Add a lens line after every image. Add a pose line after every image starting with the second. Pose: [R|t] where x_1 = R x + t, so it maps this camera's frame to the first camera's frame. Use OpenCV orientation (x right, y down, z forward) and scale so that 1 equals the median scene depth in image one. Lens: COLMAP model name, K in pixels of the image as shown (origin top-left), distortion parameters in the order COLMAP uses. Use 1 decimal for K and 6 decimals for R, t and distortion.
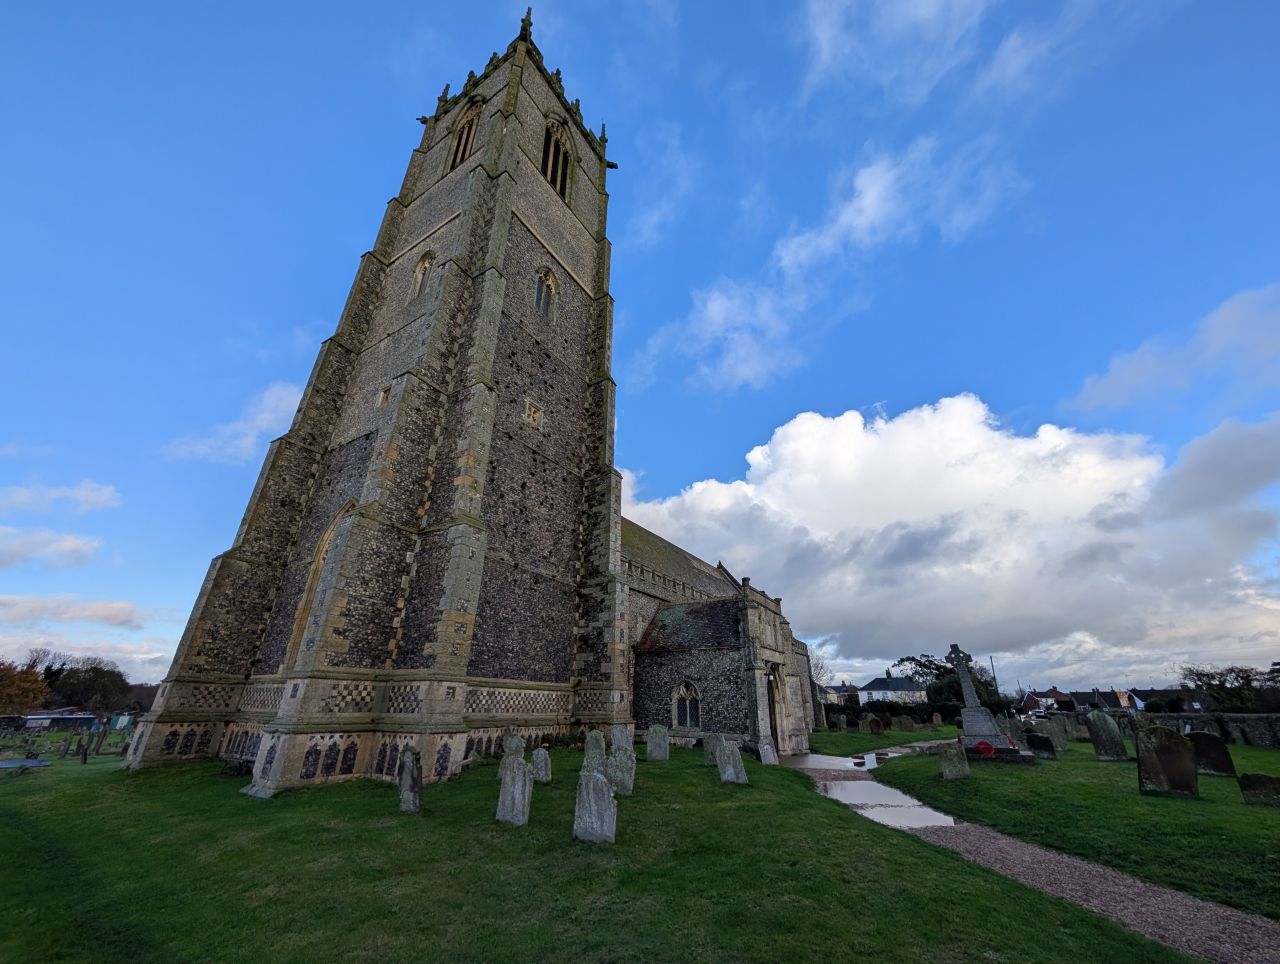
lens RADIAL K [[486.2, 0, 642.7], [0, 486.2, 487.9], [0, 0, 1]] dist [0.000699, 0.000359]
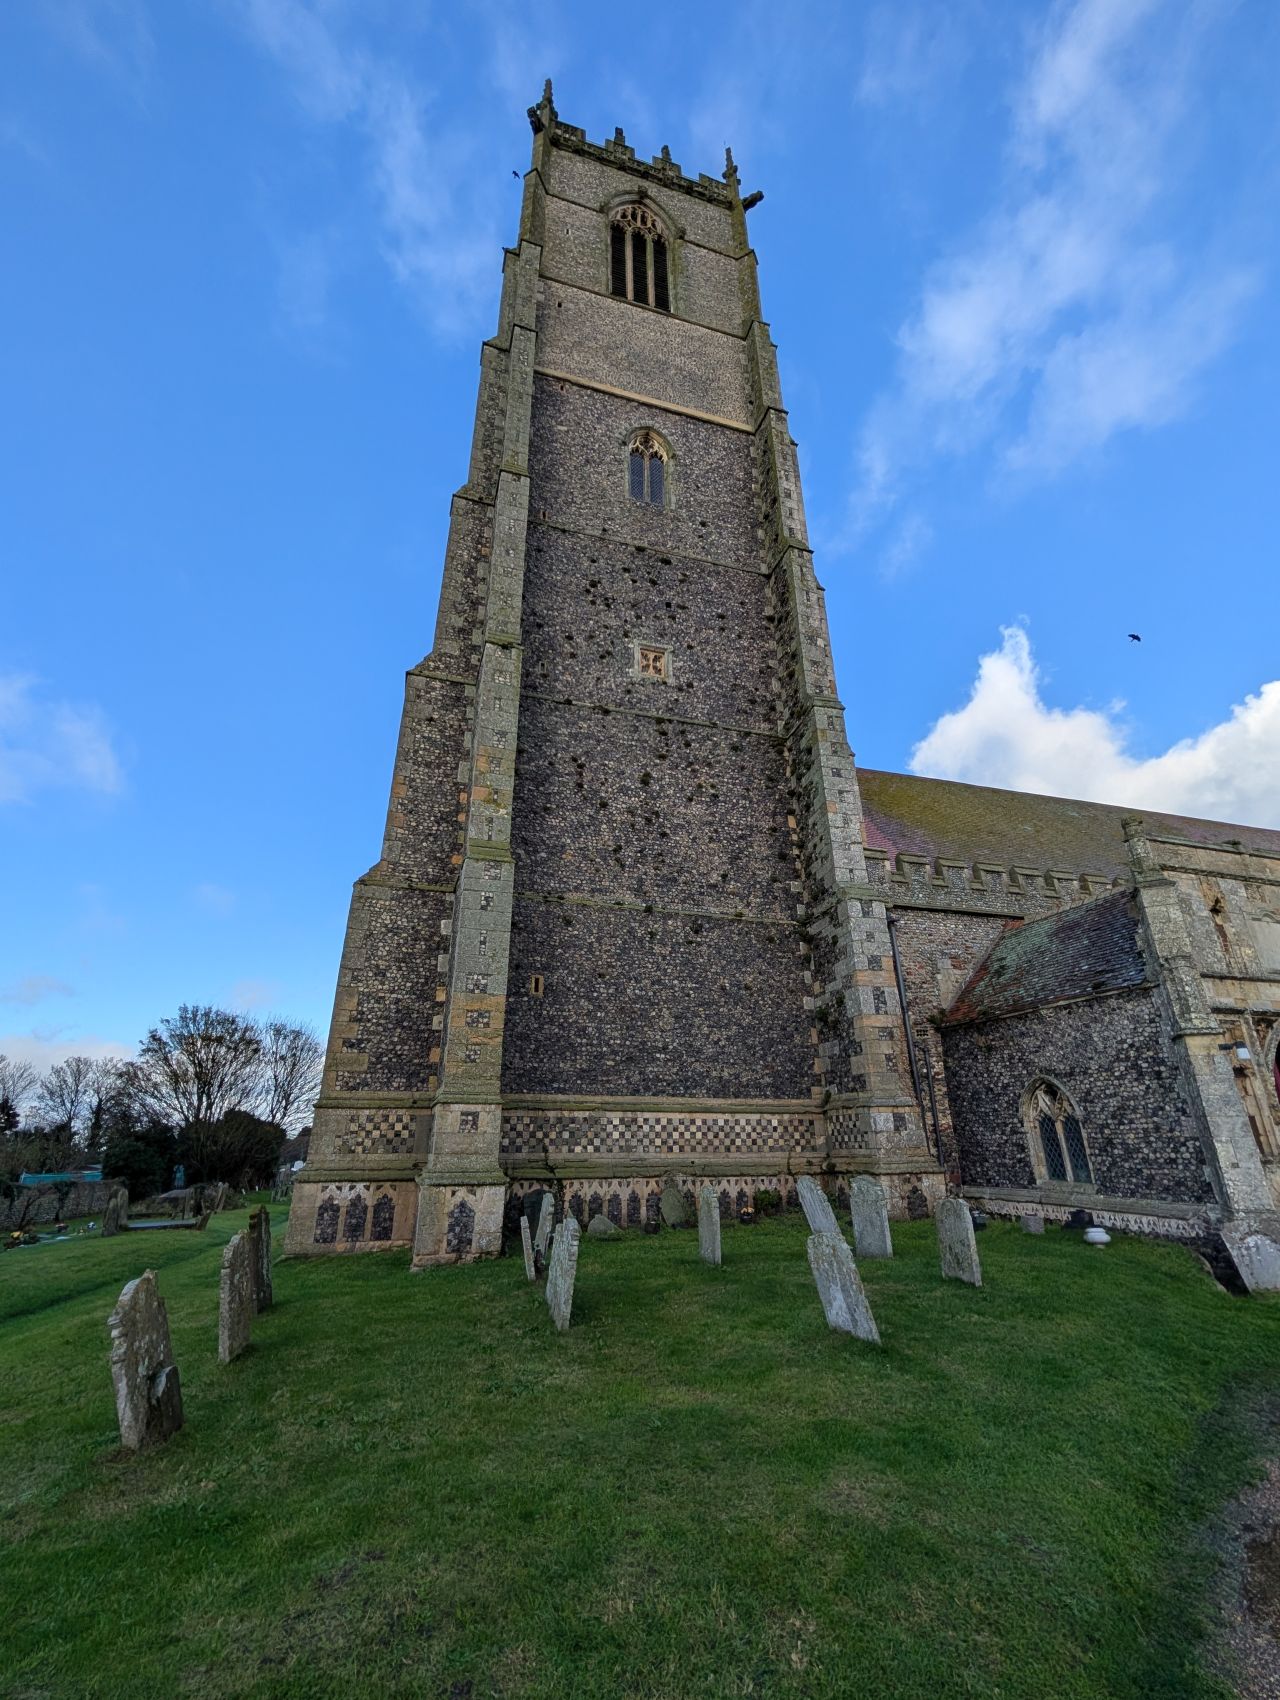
lens RADIAL K [[723.8, 0, 632.3], [0, 723.8, 851.0], [0, 0, 1]] dist [0.004303, -0.000967]
pose [[0.745071, -0.263856, -0.612576, 0.281123], [0.284589, 0.956389, -0.065804, 0.142220], [0.603224, -0.125303, 0.787668, 0.296029]]
